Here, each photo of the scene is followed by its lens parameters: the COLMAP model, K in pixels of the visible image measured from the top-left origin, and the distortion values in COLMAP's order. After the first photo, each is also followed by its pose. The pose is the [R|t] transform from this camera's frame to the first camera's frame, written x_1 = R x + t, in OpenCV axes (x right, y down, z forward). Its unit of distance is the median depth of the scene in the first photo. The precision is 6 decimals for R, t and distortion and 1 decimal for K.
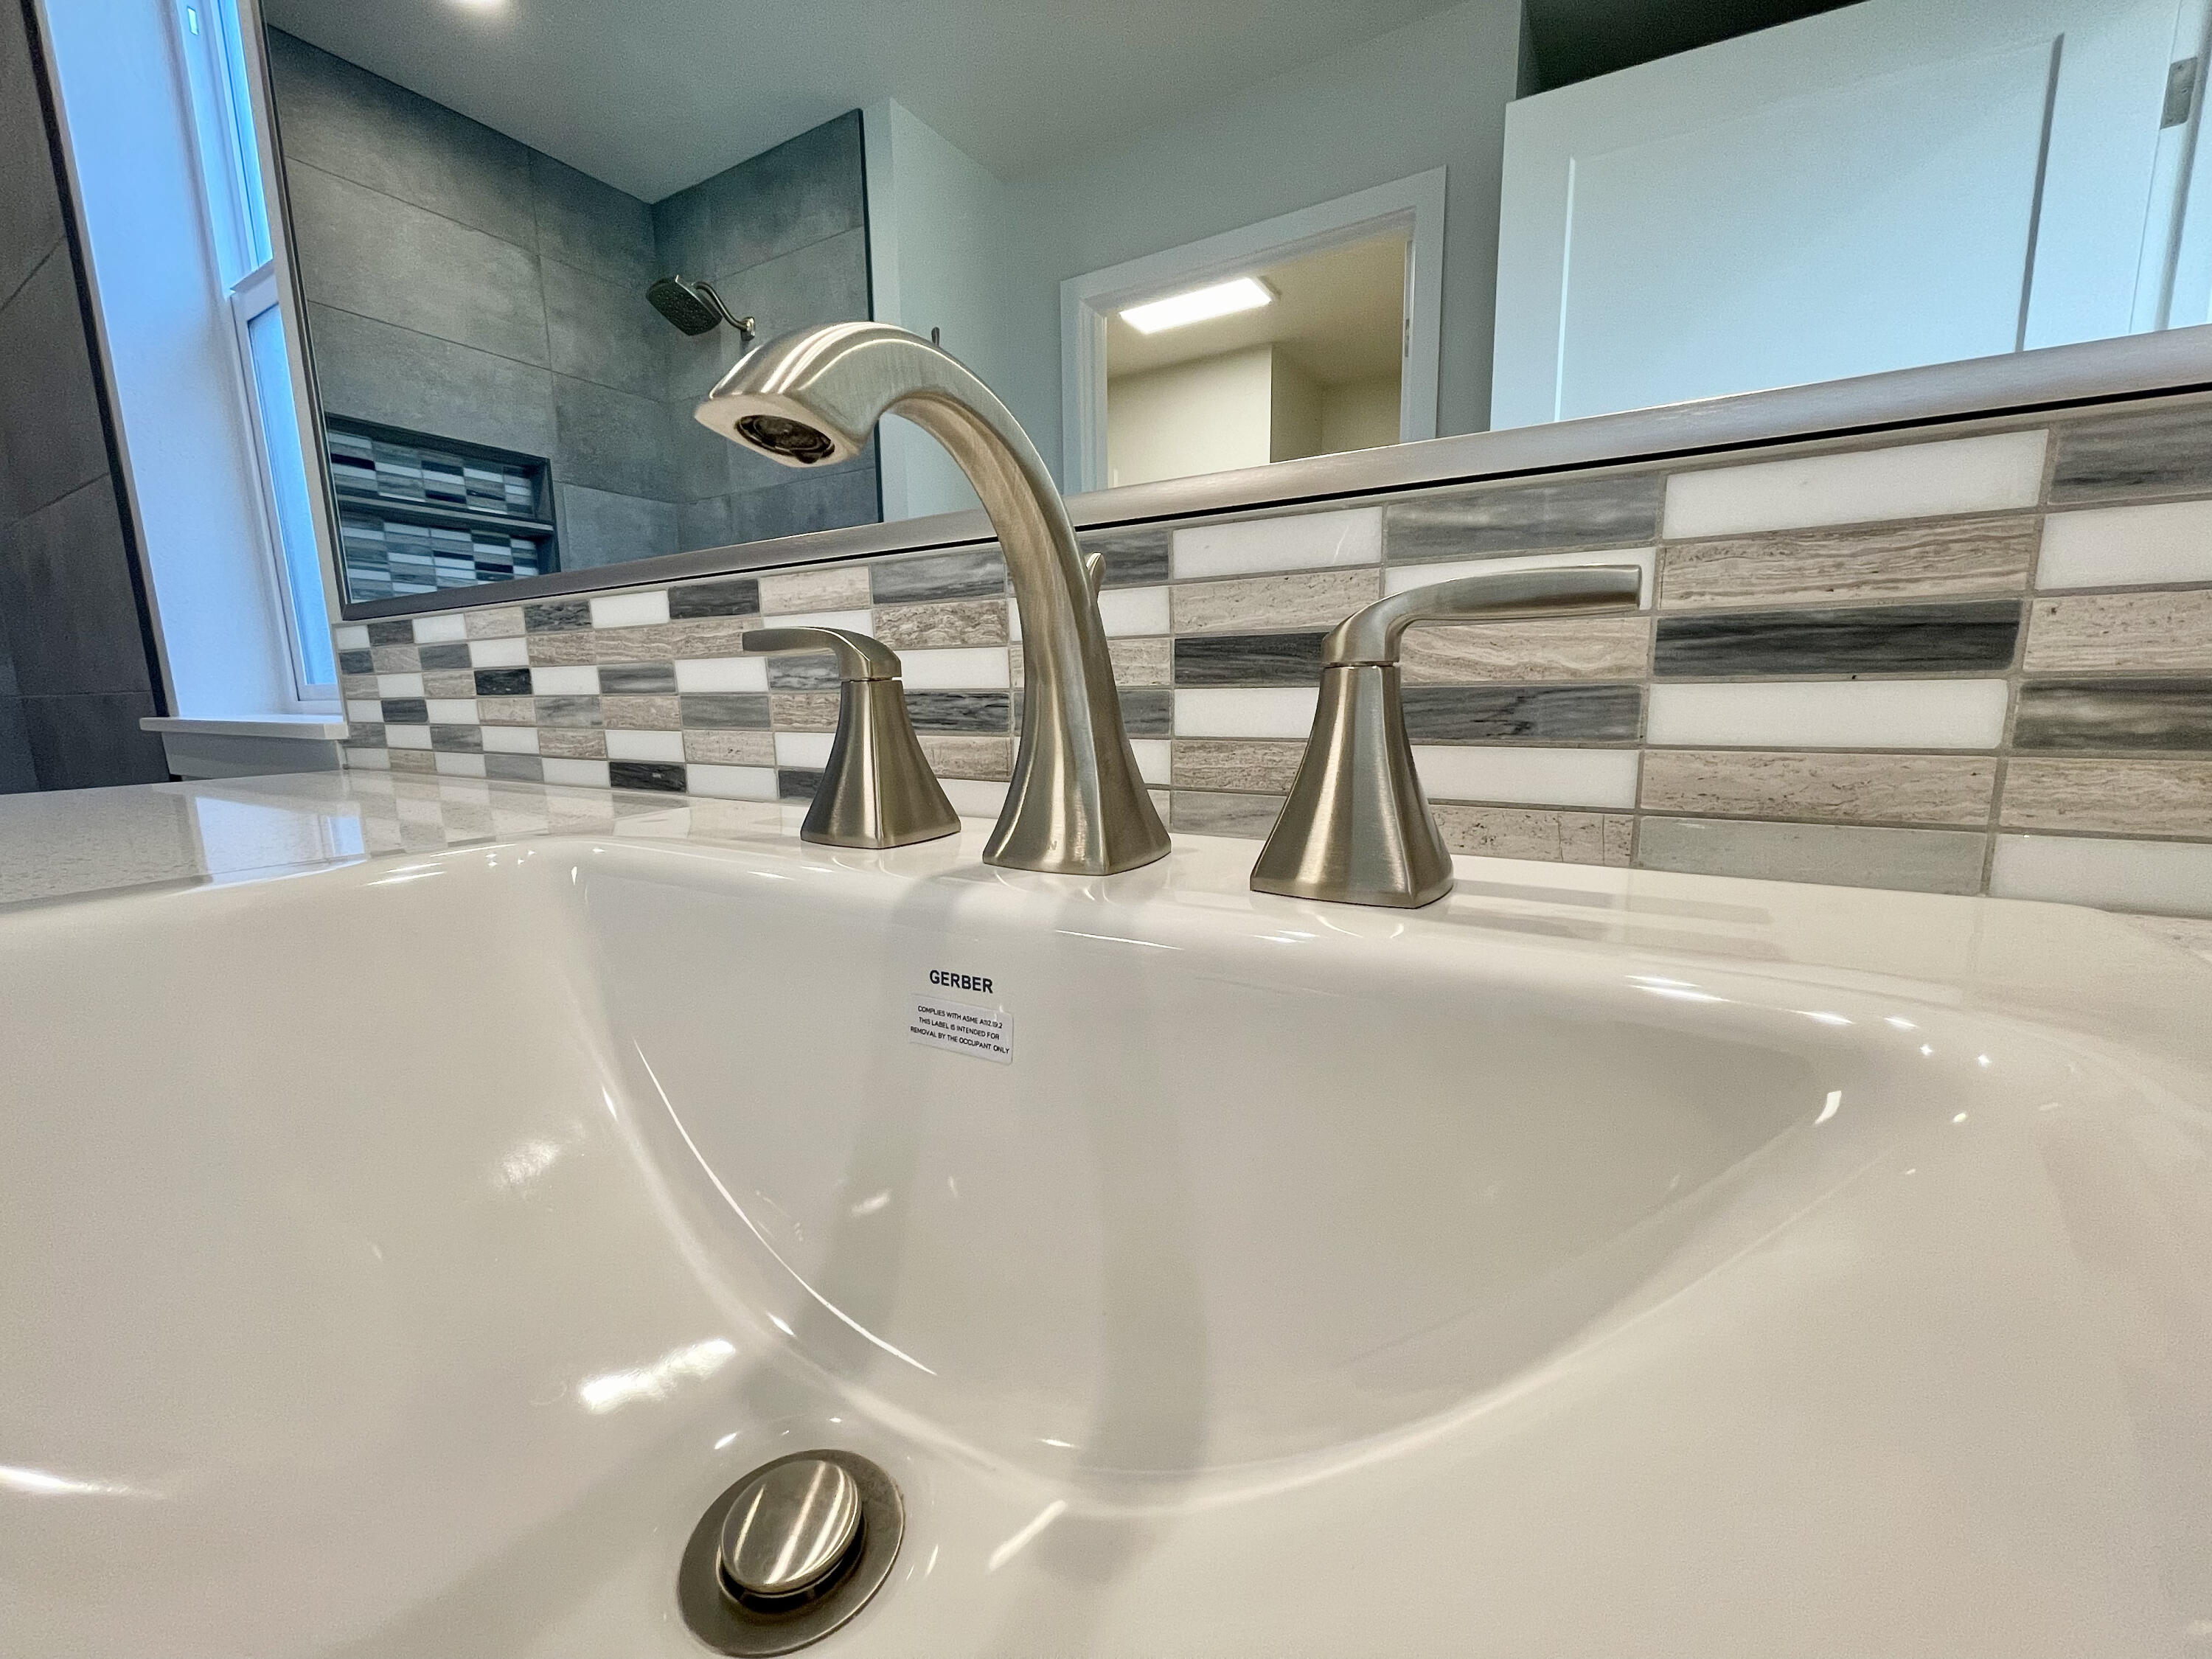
lens RADIAL K [[894.1, 0, 1095.4], [0, 894.1, 838.2], [0, 0, 1]] dist [-0.001684, -0.000294]
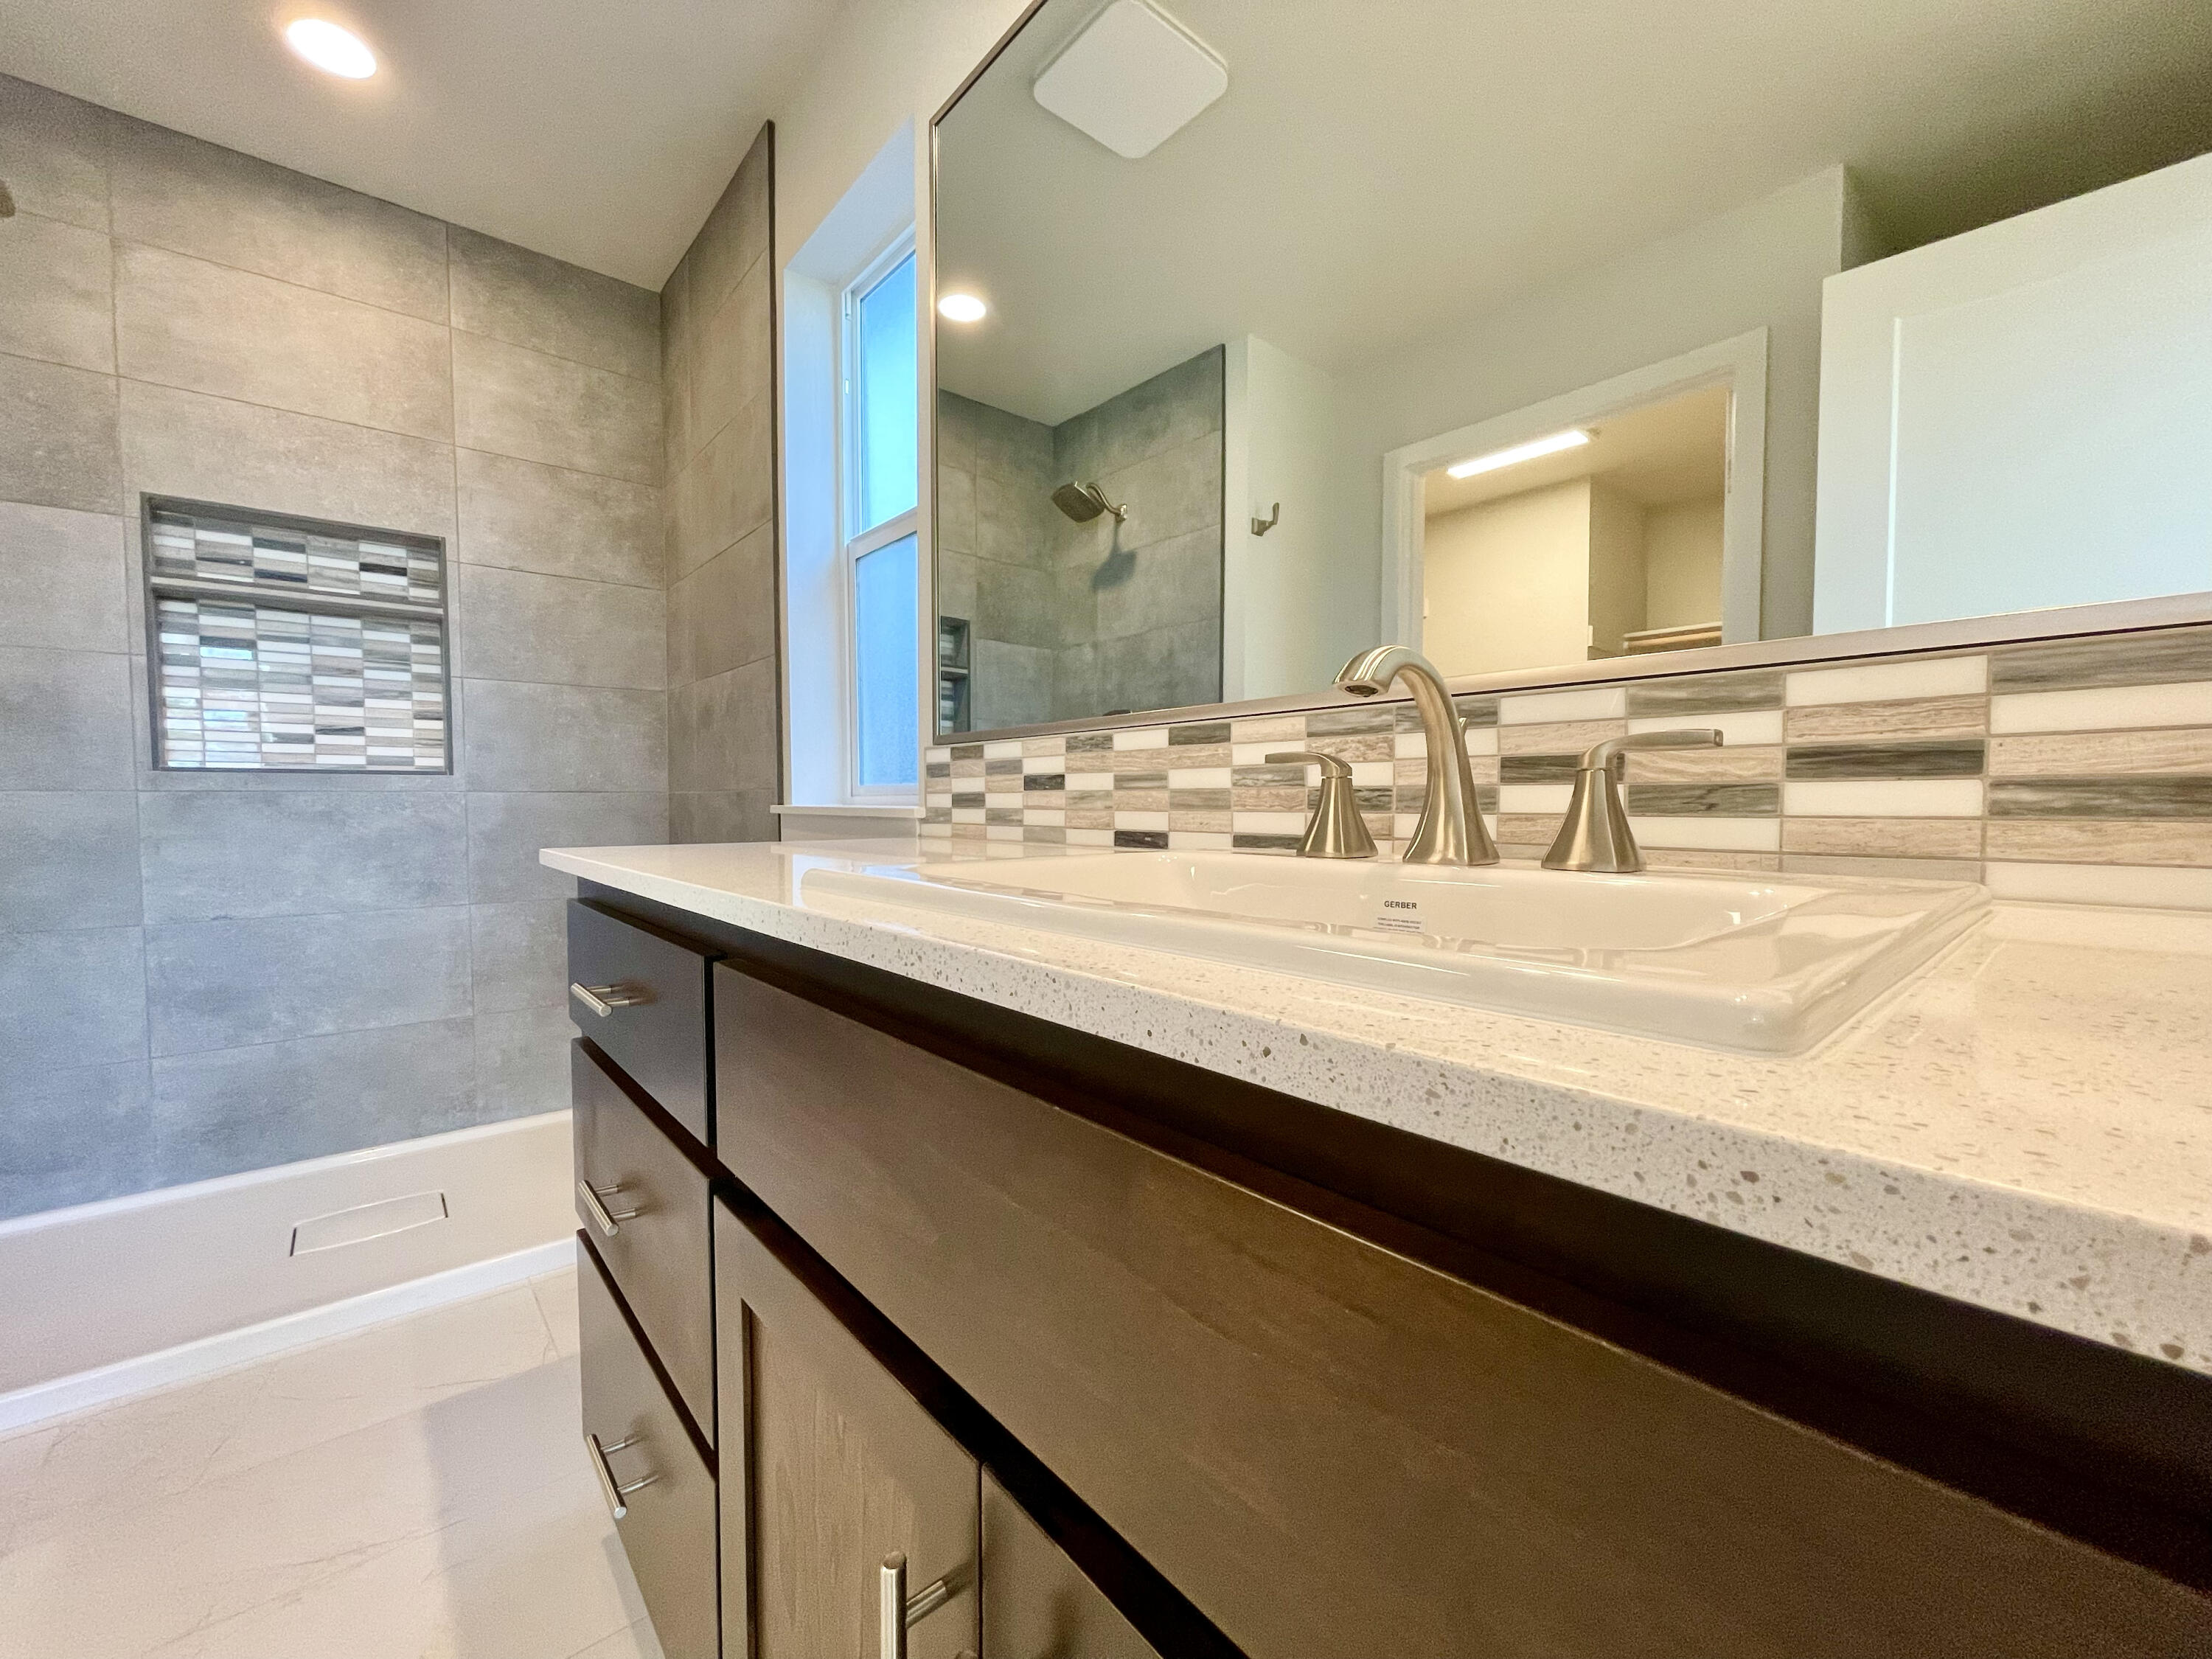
lens RADIAL K [[894.1, 0, 1095.4], [0, 894.1, 838.2], [0, 0, 1]] dist [-0.001684, -0.000294]
pose [[0.949552, 0.029331, -0.312234, -0.077460], [-0.068543, 0.990956, -0.115359, 0.130417], [0.306027, 0.130941, 0.942975, -0.600650]]
